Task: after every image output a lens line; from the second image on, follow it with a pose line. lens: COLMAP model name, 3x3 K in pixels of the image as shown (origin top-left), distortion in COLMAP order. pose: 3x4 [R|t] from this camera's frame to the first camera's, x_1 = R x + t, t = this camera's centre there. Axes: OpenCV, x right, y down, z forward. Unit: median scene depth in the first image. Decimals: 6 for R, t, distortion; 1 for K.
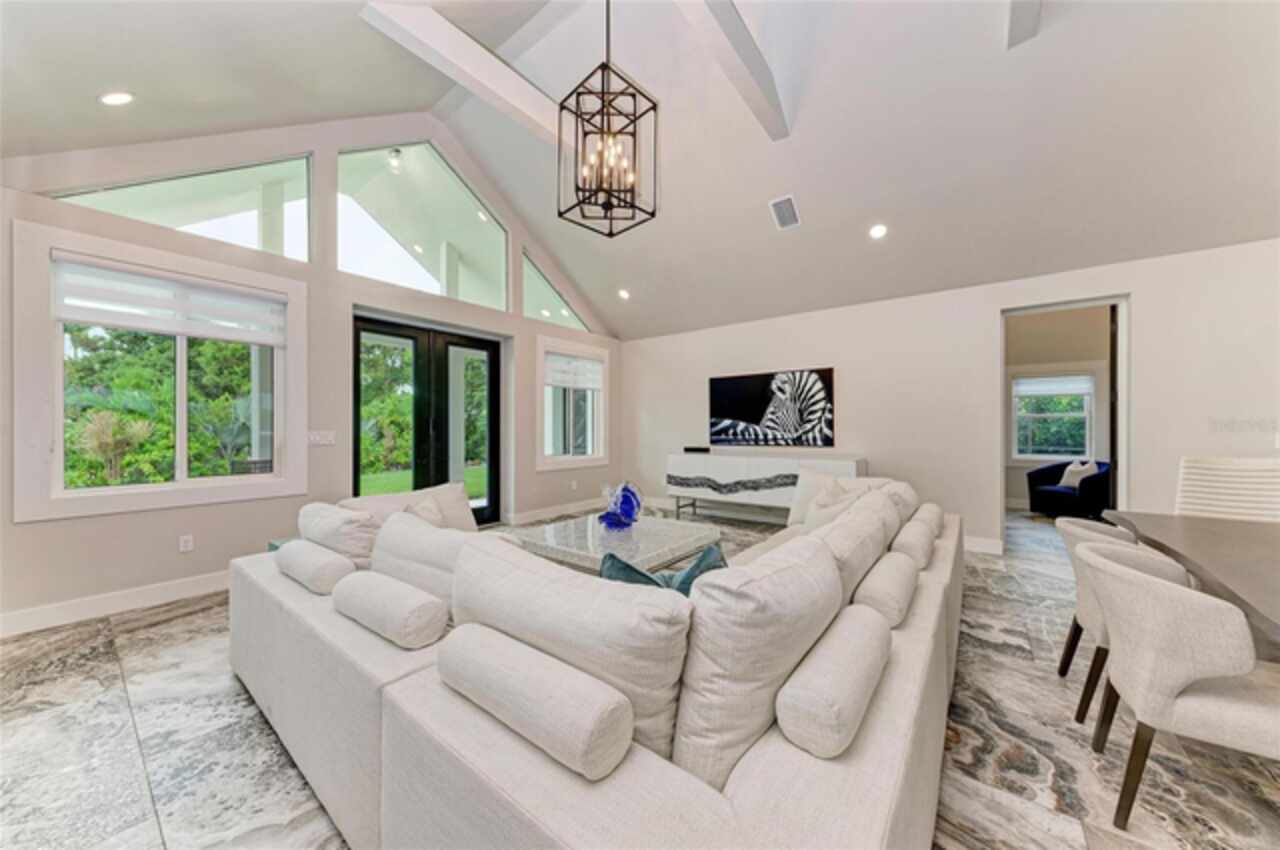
lens RADIAL K [[438.0, 0, 641.0], [0, 438.0, 429.0], [0, 0, 1]] dist [0.013180, -0.000048]
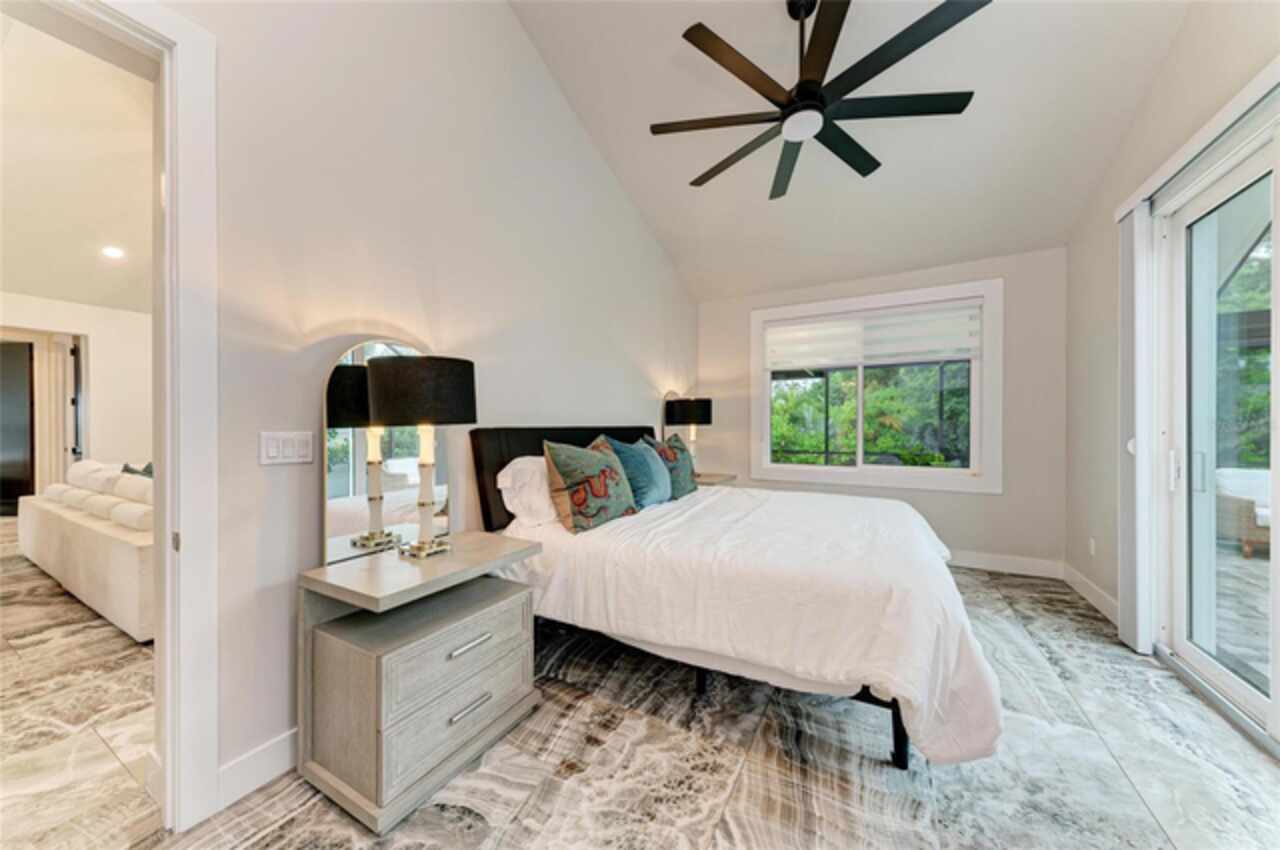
lens RADIAL K [[427.0, 0, 639.9], [0, 427.0, 427.9], [0, 0, 1]] dist [-0.000951, -0.000128]
pose [[0.162076, 0.001827, -0.986777, 0.950064], [-0.002005, 0.999997, 0.001522, -0.001246], [0.986776, 0.001732, 0.162079, 1.039584]]
